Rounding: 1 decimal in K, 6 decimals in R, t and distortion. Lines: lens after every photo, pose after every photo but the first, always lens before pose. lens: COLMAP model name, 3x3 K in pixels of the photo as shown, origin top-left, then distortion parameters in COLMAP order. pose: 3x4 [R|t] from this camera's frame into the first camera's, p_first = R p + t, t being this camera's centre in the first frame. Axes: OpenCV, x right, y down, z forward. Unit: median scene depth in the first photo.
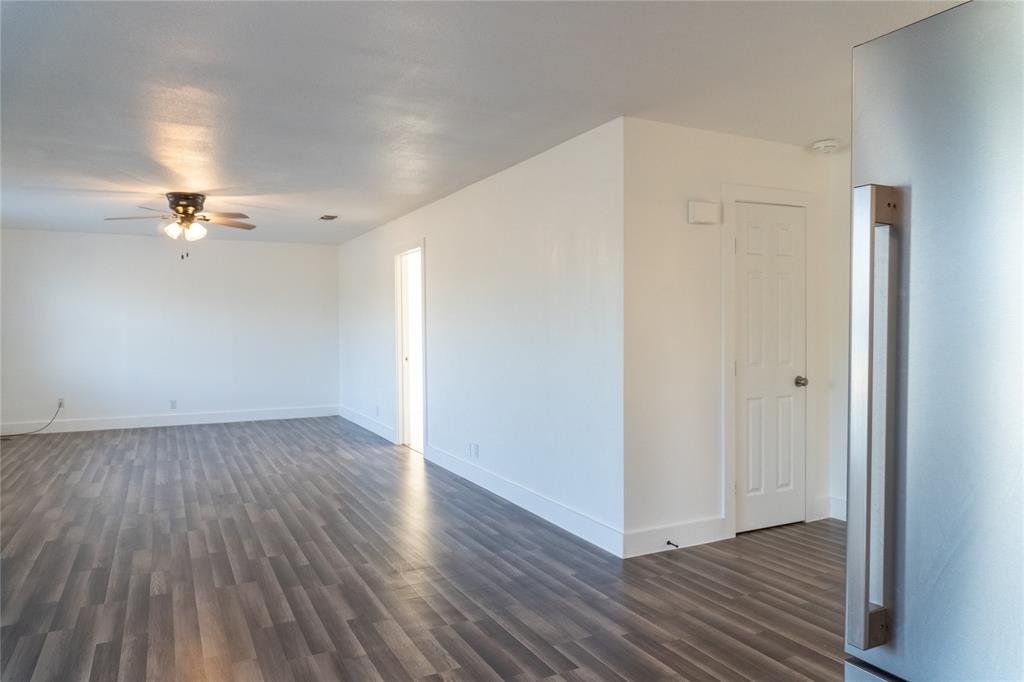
lens RADIAL K [[678.9, 0, 505.8], [0, 678.9, 350.7], [0, 0, 1]] dist [-0.014272, -0.007150]
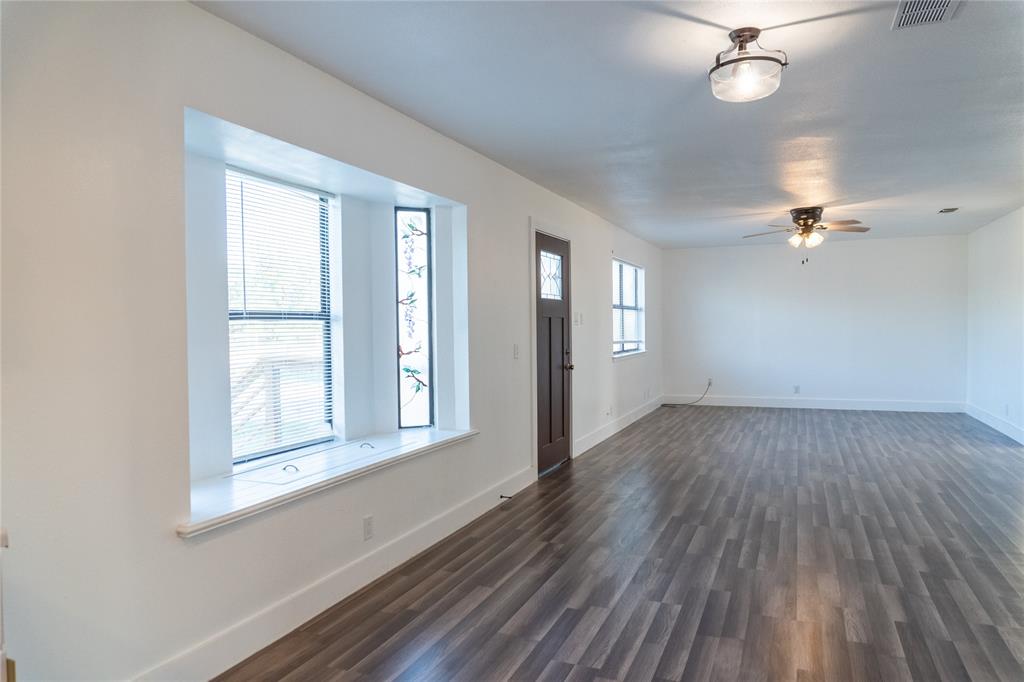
lens RADIAL K [[678.9, 0, 516.9], [0, 678.9, 347.8], [0, 0, 1]] dist [-0.014272, -0.007150]
pose [[0.651336, 0.019185, -0.758547, 0.100659], [-0.015676, 0.999807, 0.011826, 0.005147], [0.758628, 0.004189, 0.651511, -0.154684]]
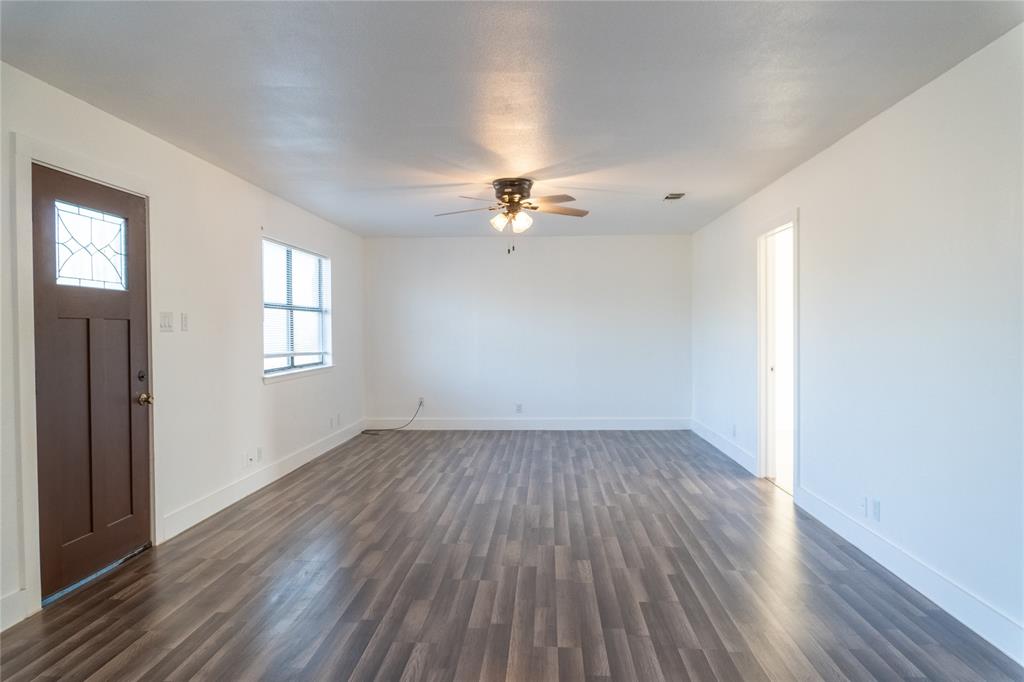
lens RADIAL K [[678.9, 0, 514.2], [0, 678.9, 342.7], [0, 0, 1]] dist [-0.014272, -0.007150]
pose [[0.869276, 0.007873, -0.494265, -0.025982], [-0.014278, 0.999856, -0.009185, -0.008771], [0.494121, 0.015041, 0.869263, 0.233738]]
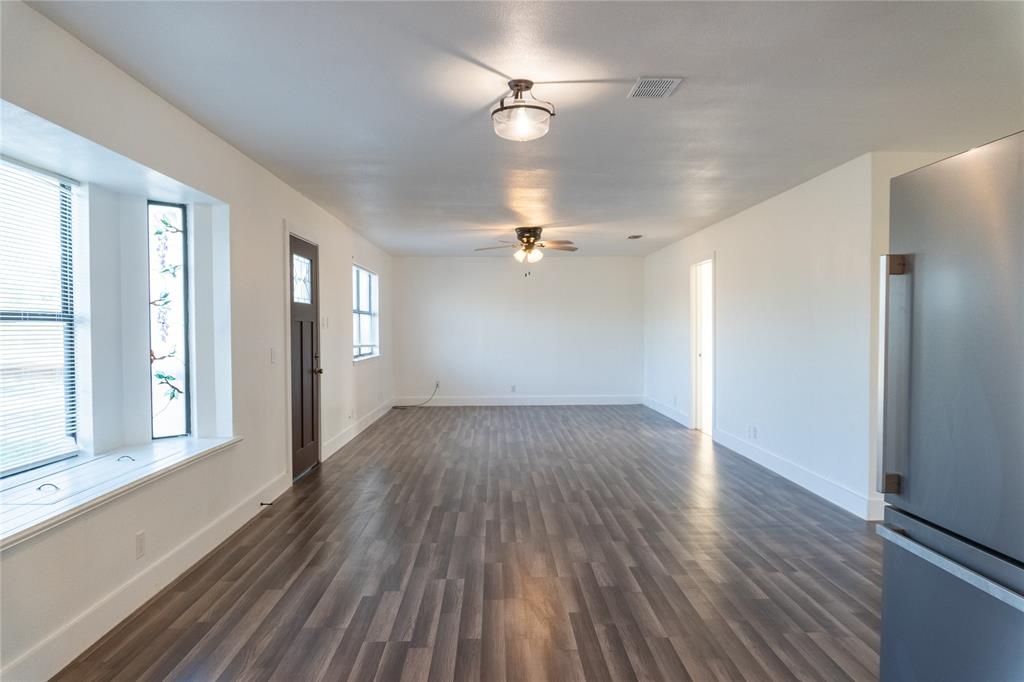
lens RADIAL K [[678.9, 0, 511.5], [0, 678.9, 348.3], [0, 0, 1]] dist [-0.014272, -0.007150]
pose [[0.903746, 0.011375, -0.427917, 0.076134], [-0.012896, 0.999917, -0.000655, 0.007721], [0.427874, 0.006110, 0.903818, -0.237535]]
